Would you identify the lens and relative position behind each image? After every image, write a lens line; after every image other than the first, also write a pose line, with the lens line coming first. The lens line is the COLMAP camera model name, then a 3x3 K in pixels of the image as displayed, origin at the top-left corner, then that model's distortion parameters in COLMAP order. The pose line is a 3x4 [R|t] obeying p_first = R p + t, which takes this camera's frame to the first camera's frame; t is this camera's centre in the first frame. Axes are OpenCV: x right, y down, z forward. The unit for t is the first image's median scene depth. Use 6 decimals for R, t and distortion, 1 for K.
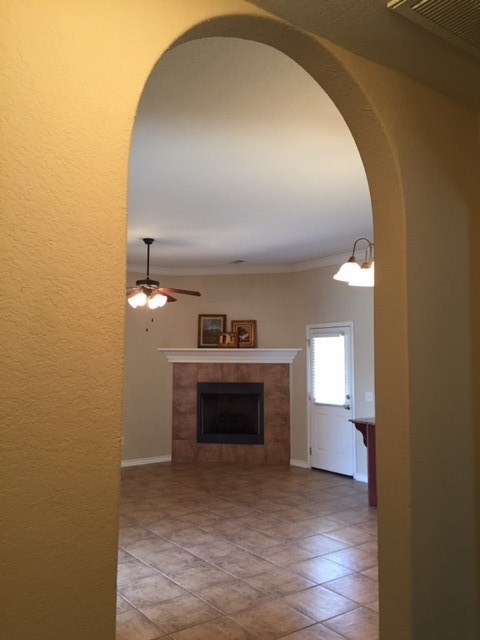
lens RADIAL K [[529.8, 0, 240.0], [0, 529.8, 320.0], [0, 0, 1]] dist [0.056707, 0.001275]
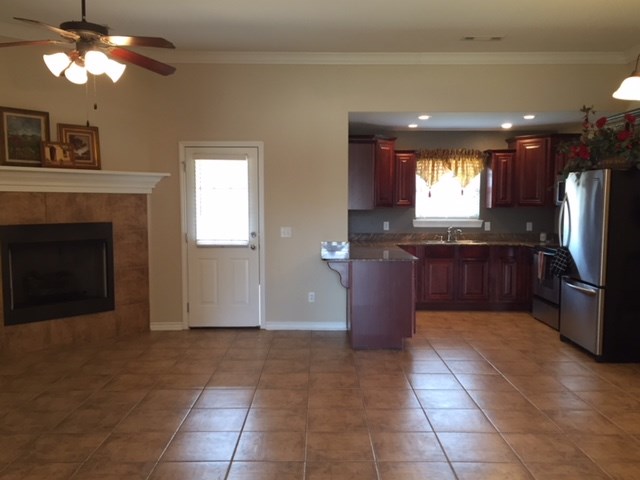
lens RADIAL K [[550.1, 0, 320.0], [0, 550.1, 240.0], [0, 0, 1]] dist [-0.005768, -0.005724]
pose [[0.572378, -0.059070, 0.817860, -0.380537], [-0.065586, 0.990908, 0.117468, 0.041313], [-0.817363, -0.120876, 0.563300, 0.385544]]
